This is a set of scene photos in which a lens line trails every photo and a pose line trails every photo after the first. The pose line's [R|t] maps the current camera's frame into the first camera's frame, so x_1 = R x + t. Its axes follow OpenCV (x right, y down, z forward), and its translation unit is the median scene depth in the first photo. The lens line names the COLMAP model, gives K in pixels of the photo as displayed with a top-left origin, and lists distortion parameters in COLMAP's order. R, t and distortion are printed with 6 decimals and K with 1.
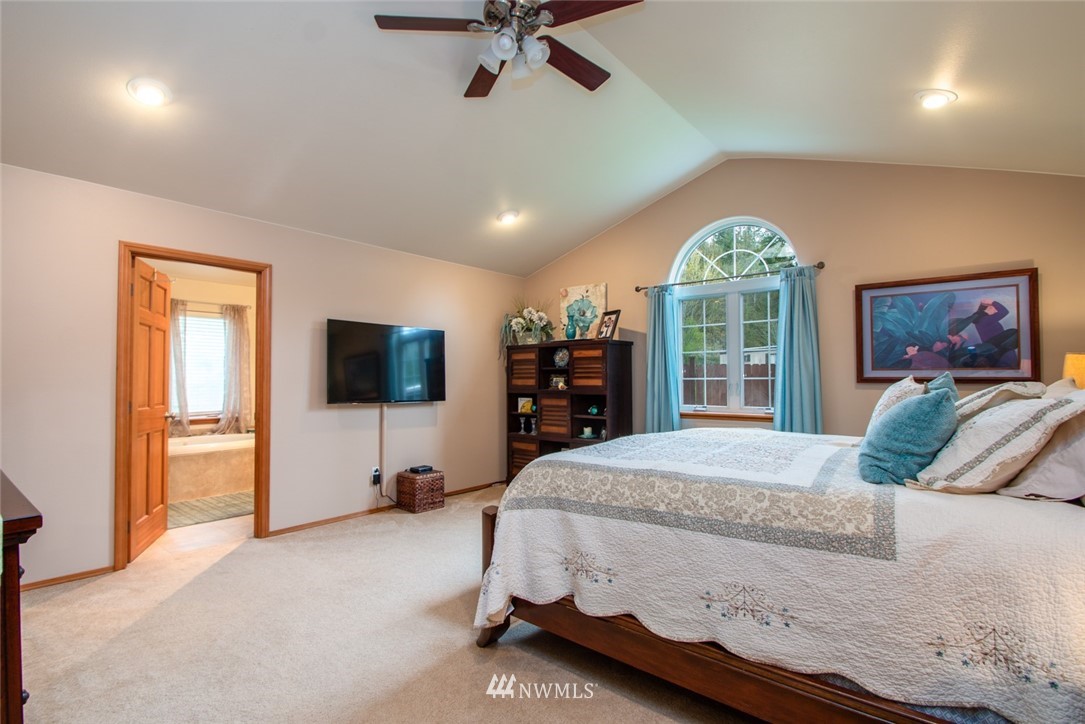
lens RADIAL K [[502.6, 0, 538.6], [0, 502.6, 366.5], [0, 0, 1]] dist [0.003508, -0.000271]
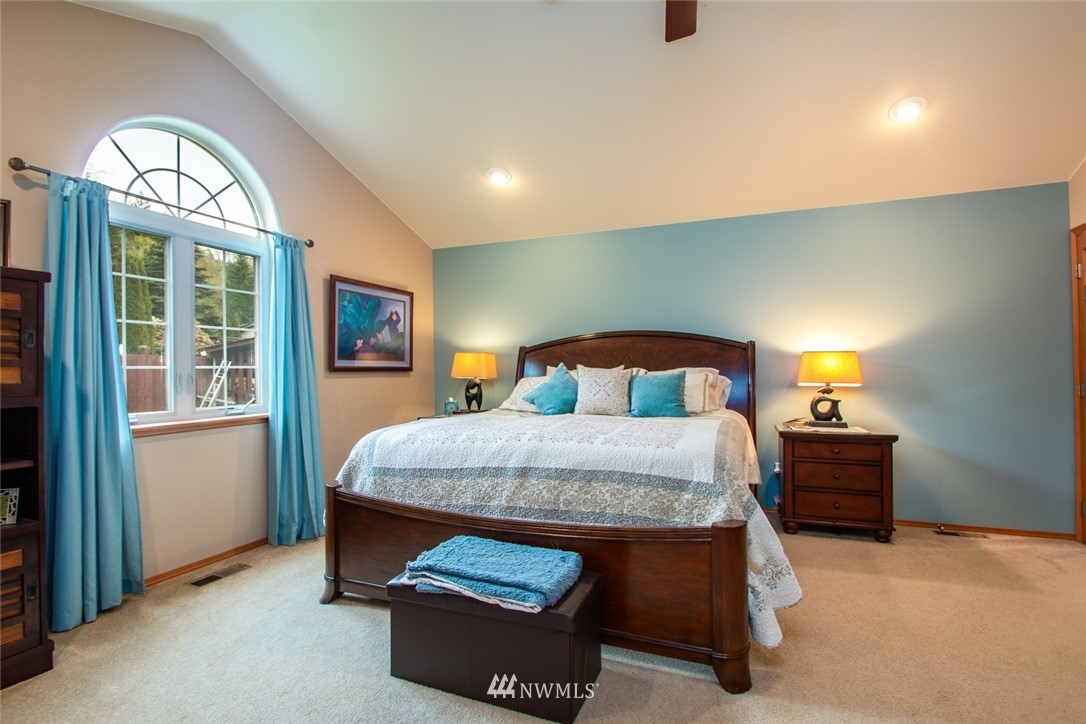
lens RADIAL K [[503.1, 0, 539.1], [0, 503.1, 366.5], [0, 0, 1]] dist [0.003508, -0.000271]
pose [[-0.302308, 0.002320, 0.953207, -0.470625], [-0.020613, 0.999747, -0.008970, 0.023789], [-0.952987, -0.022360, -0.302184, 0.934811]]
